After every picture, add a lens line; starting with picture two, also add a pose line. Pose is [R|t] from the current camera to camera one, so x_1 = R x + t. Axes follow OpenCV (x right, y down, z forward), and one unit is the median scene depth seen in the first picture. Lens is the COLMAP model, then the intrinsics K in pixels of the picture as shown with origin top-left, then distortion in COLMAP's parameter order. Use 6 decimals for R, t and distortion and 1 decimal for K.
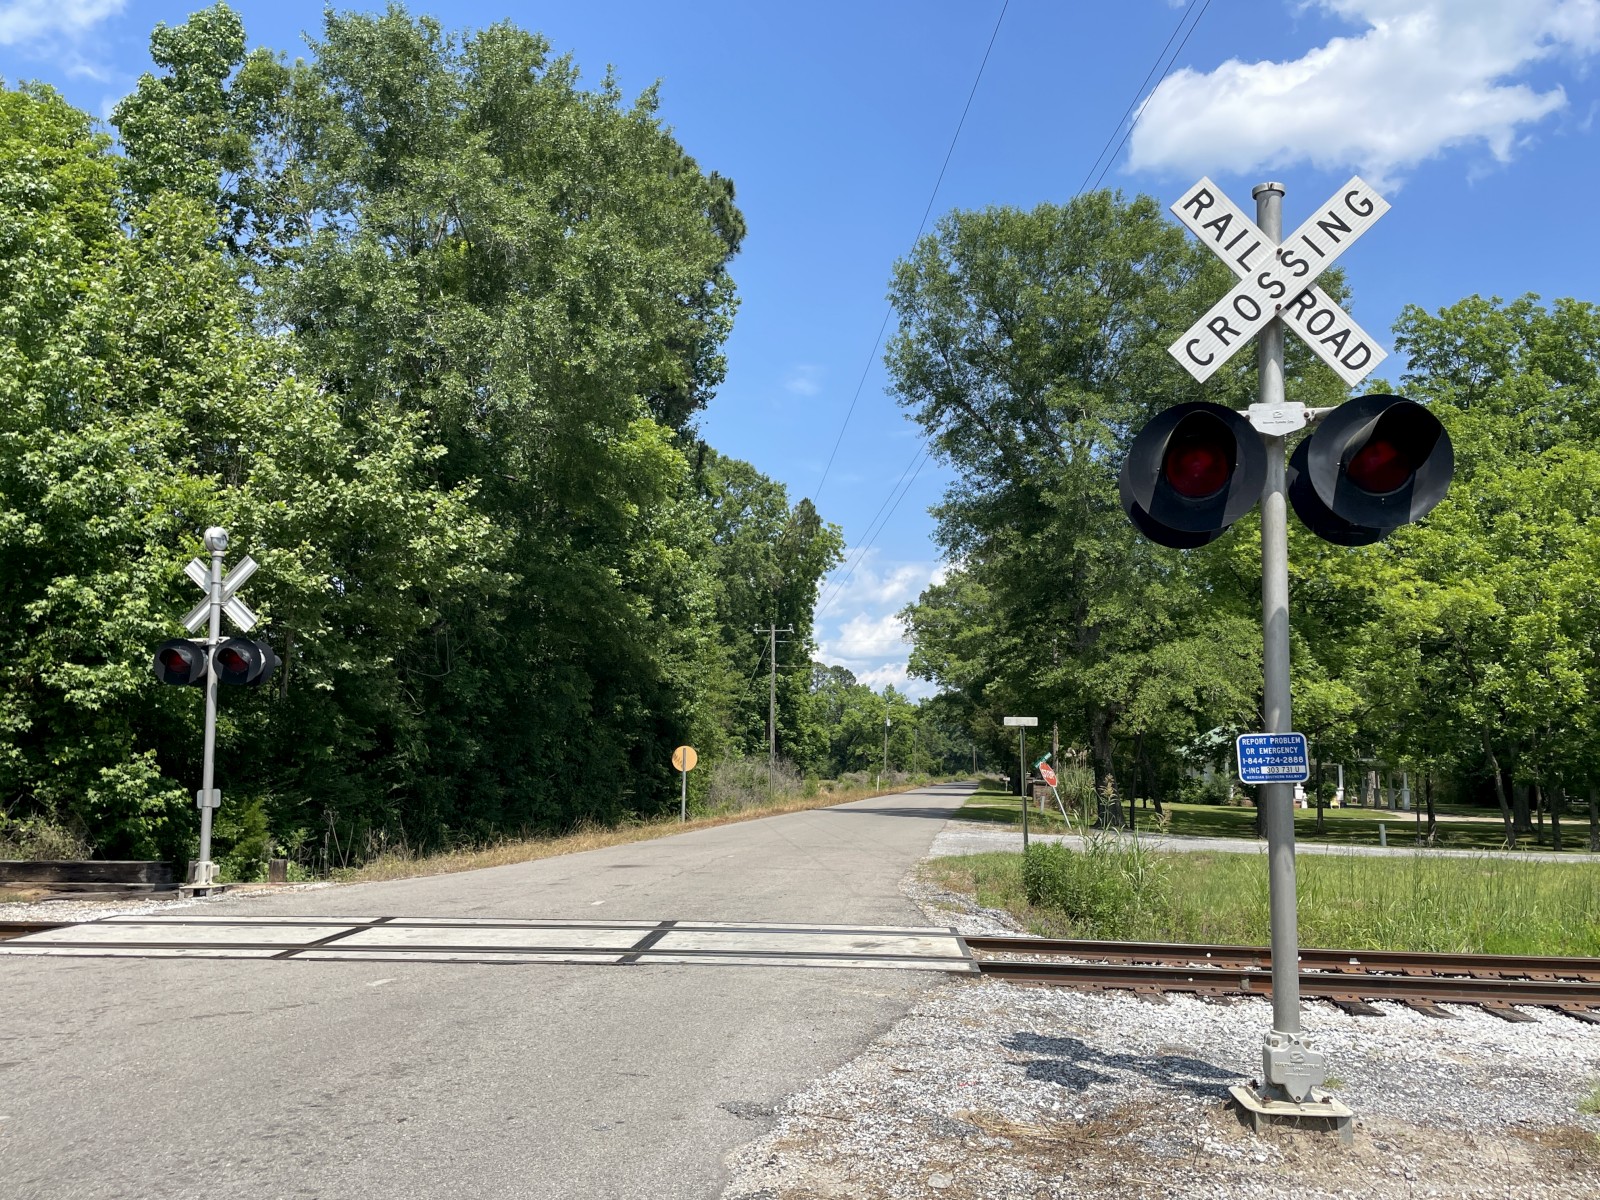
lens RADIAL K [[1338.5, 0, 792.4], [0, 1338.5, 578.8], [0, 0, 1]] dist [0.083456, -0.117669]
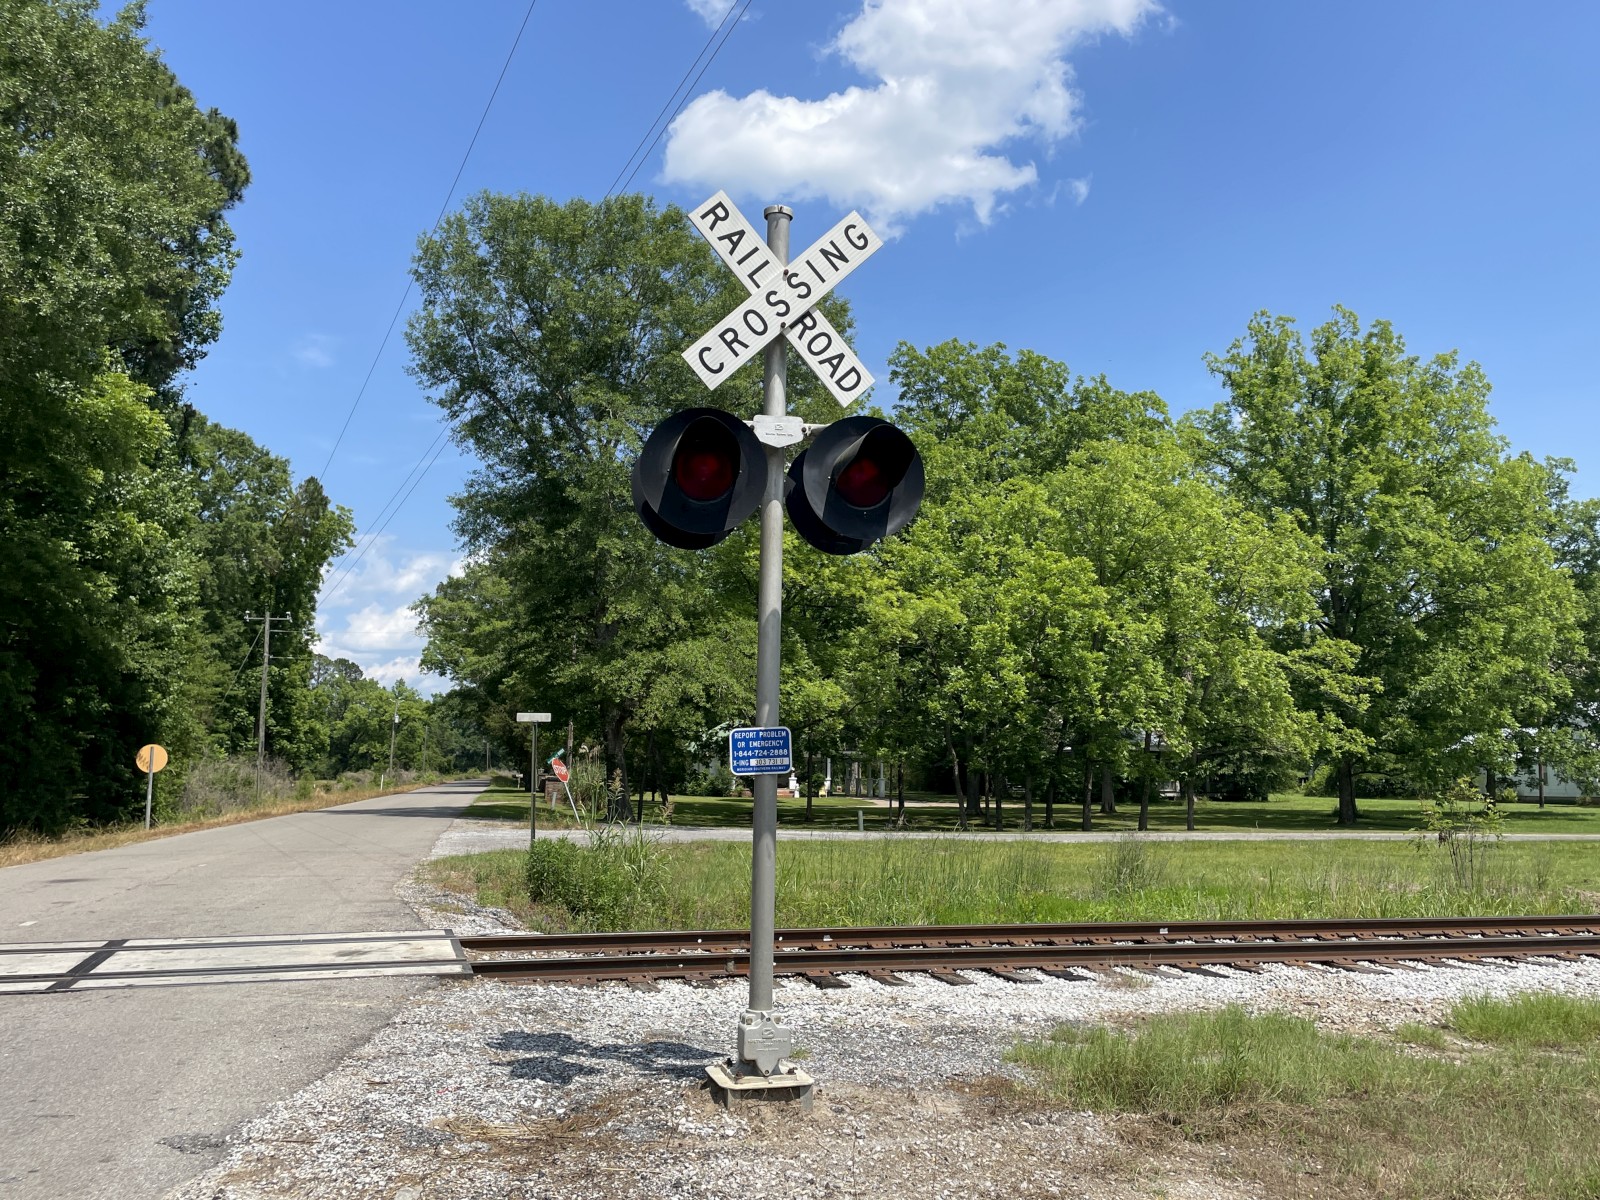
lens RADIAL K [[1338.5, 0, 809.7], [0, 1338.5, 589.4], [0, 0, 1]] dist [0.083456, -0.117669]
pose [[0.933367, 0.039090, 0.356788, 0.002681], [-0.042914, 0.999075, 0.002806, 0.000349], [-0.356348, -0.017930, 0.934181, 0.001884]]
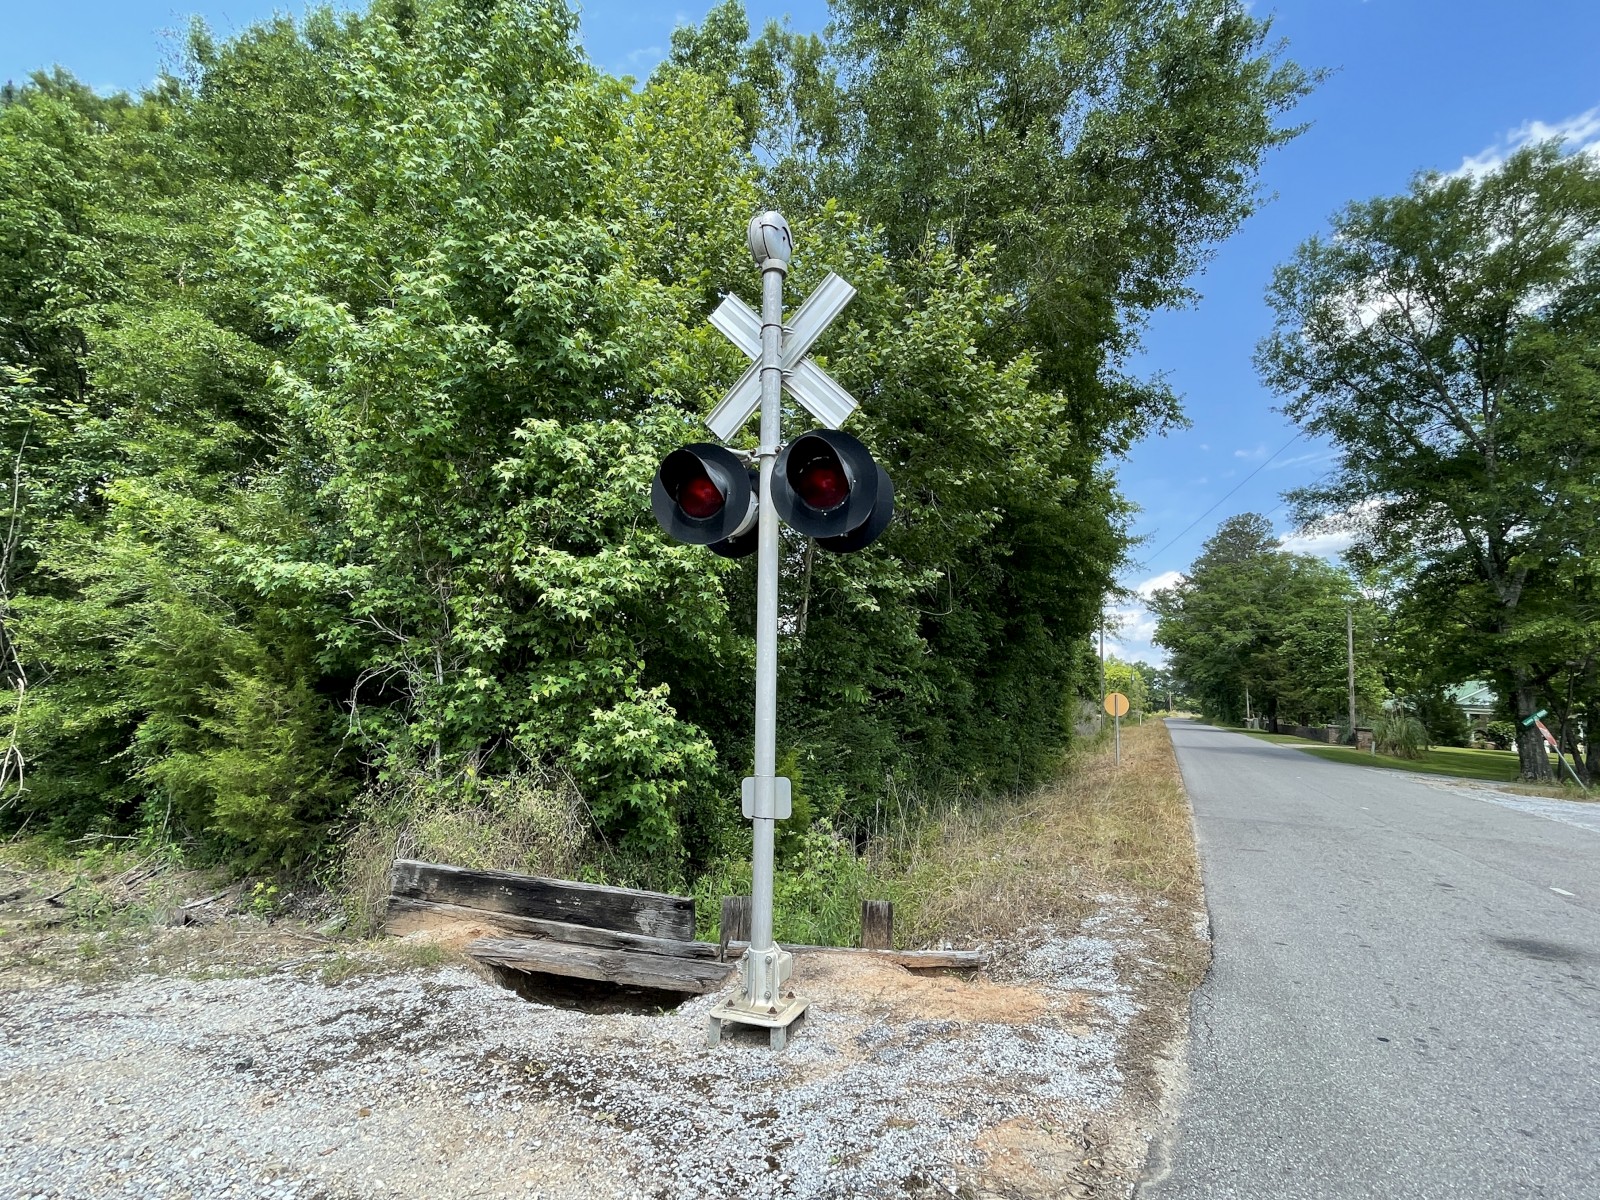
lens RADIAL K [[797.5, 0, 802.5], [0, 797.5, 586.8], [0, 0, 1]] dist [-0.019905, -0.000425]
pose [[0.957926, -0.009711, -0.286850, -0.298470], [0.009027, 0.999952, -0.003706, 0.081751], [0.286873, 0.000960, 0.957968, 0.654010]]
